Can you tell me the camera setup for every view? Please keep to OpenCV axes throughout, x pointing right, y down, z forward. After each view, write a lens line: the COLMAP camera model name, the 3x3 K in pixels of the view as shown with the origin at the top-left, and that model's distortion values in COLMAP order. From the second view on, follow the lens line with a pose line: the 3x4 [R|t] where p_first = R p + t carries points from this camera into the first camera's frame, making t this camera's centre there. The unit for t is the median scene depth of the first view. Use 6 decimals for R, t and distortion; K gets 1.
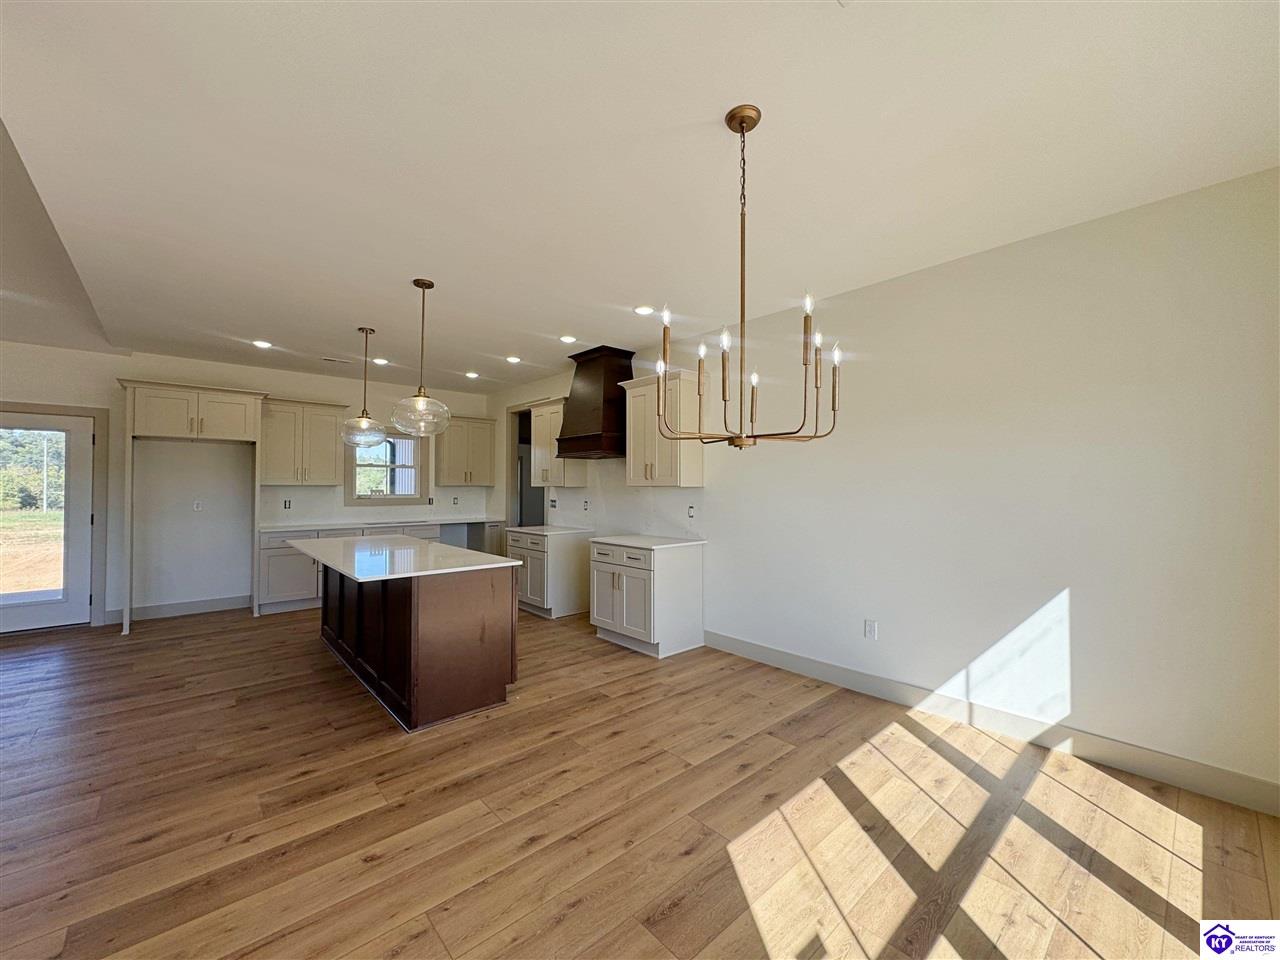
lens RADIAL K [[510.8, 0, 641.3], [0, 510.8, 480.1], [0, 0, 1]] dist [-0.005078, 0.000106]
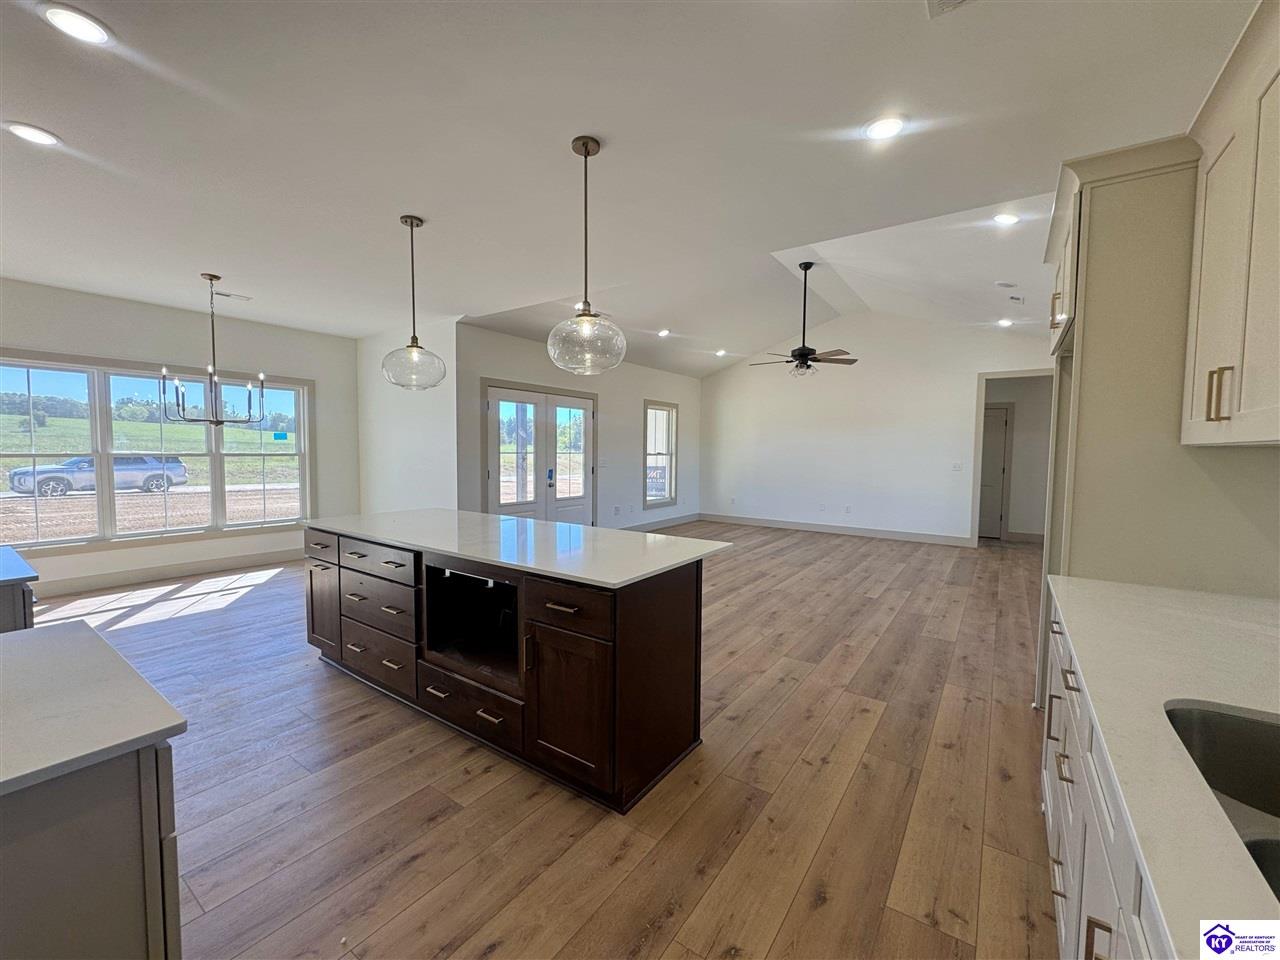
lens RADIAL K [[520.6, 0, 642.1], [0, 520.6, 478.4], [0, 0, 1]] dist [-0.003535, 0.000142]
pose [[-0.974117, 0.001345, -0.226039, -0.630230], [-0.008277, 0.999099, 0.041614, 0.032630], [0.225892, 0.042408, -0.973229, 2.064344]]
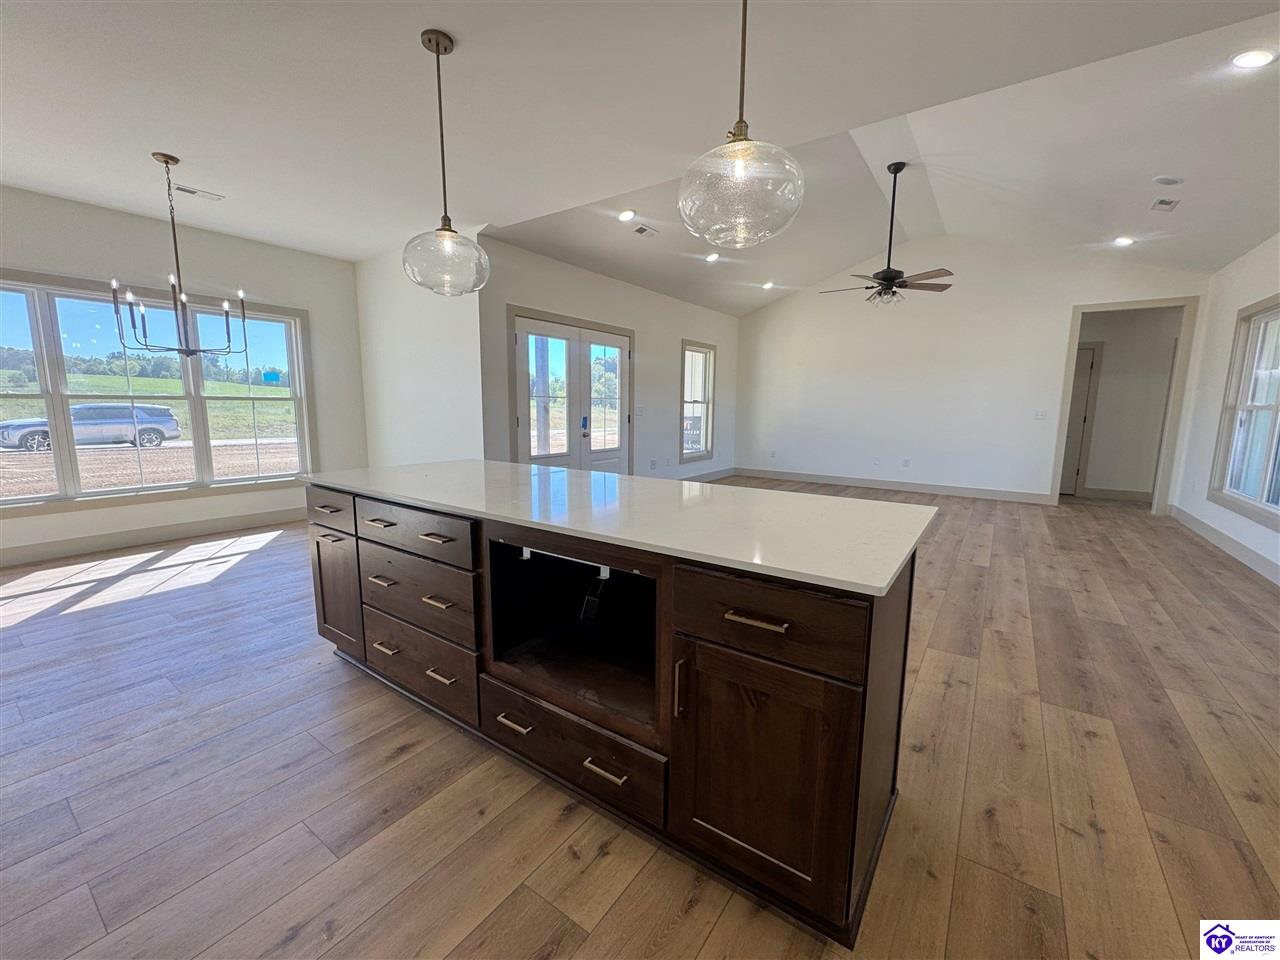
lens RADIAL K [[520.6, 0, 642.1], [0, 520.6, 478.4], [0, 0, 1]] dist [-0.003535, 0.000142]
pose [[-0.973807, 0.021245, -0.226381, -0.527085], [-0.007768, 0.991936, 0.126504, 0.066704], [0.227243, 0.124949, -0.965789, 1.784014]]
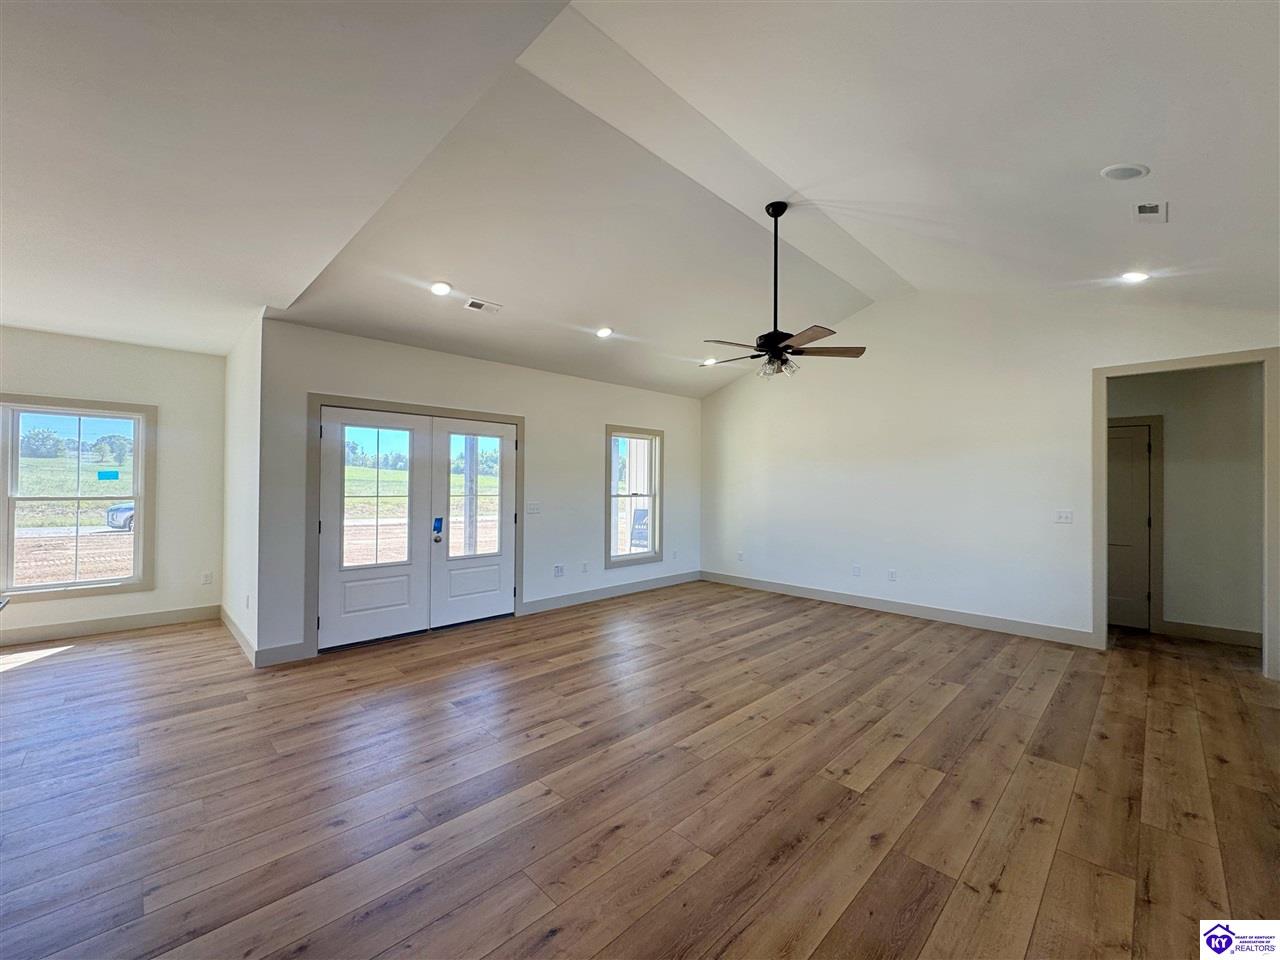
lens RADIAL K [[517.1, 0, 642.5], [0, 517.1, 479.1], [0, 0, 1]] dist [-0.004052, -0.000277]
pose [[-0.998631, -0.009569, -0.051417, -1.247963], [-0.008311, 0.999662, -0.024617, 0.004495], [0.051635, -0.024156, -0.998374, 1.527436]]
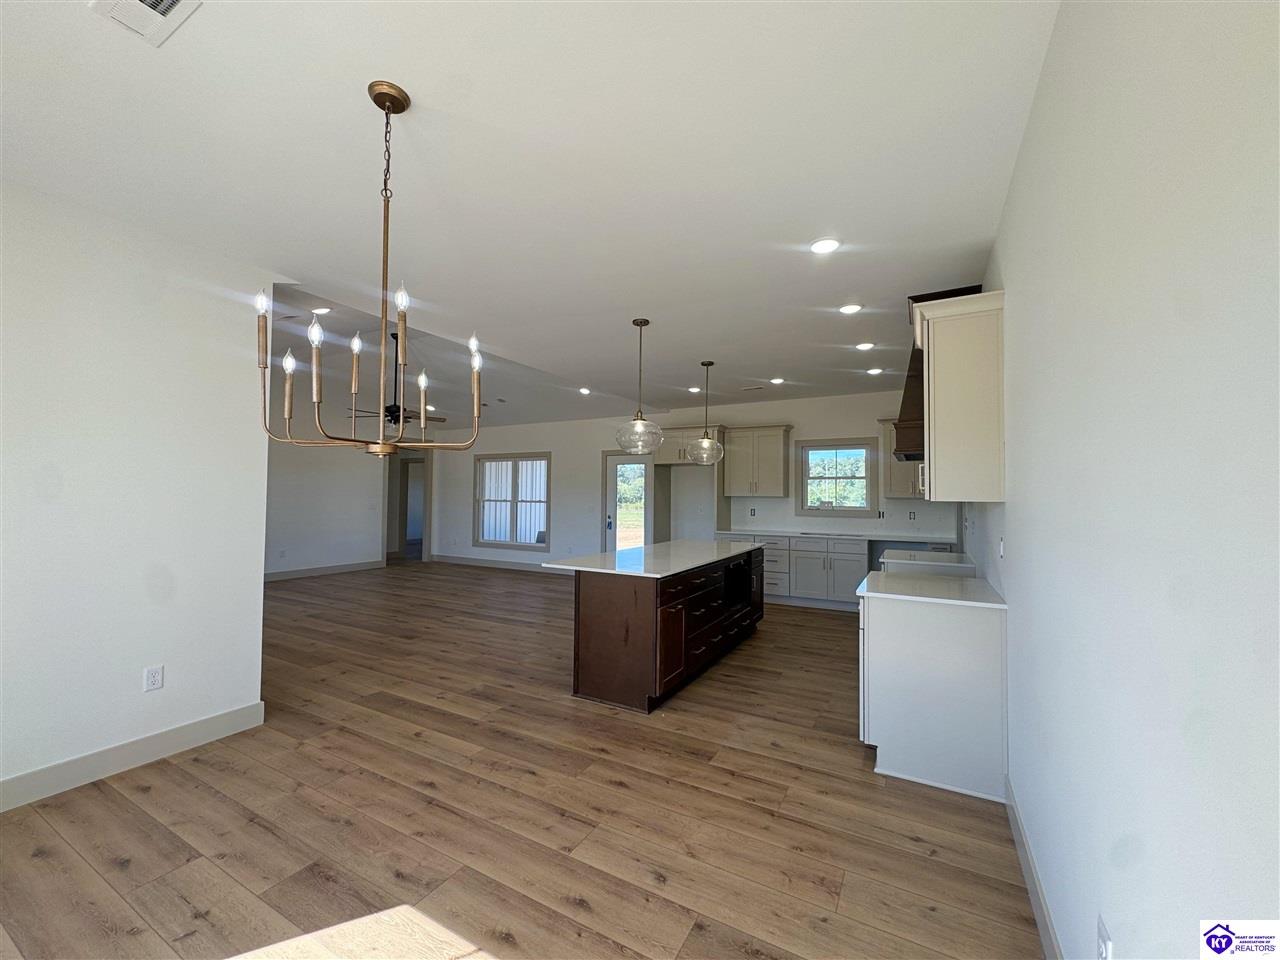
lens RADIAL K [[510.8, 0, 641.3], [0, 510.8, 480.1], [0, 0, 1]] dist [-0.005078, 0.000106]
pose [[0.330379, -0.026902, -0.943465, 0.671335], [0.004992, 0.999630, -0.026755, 0.004148], [0.943835, 0.004129, 0.330391, 0.633458]]
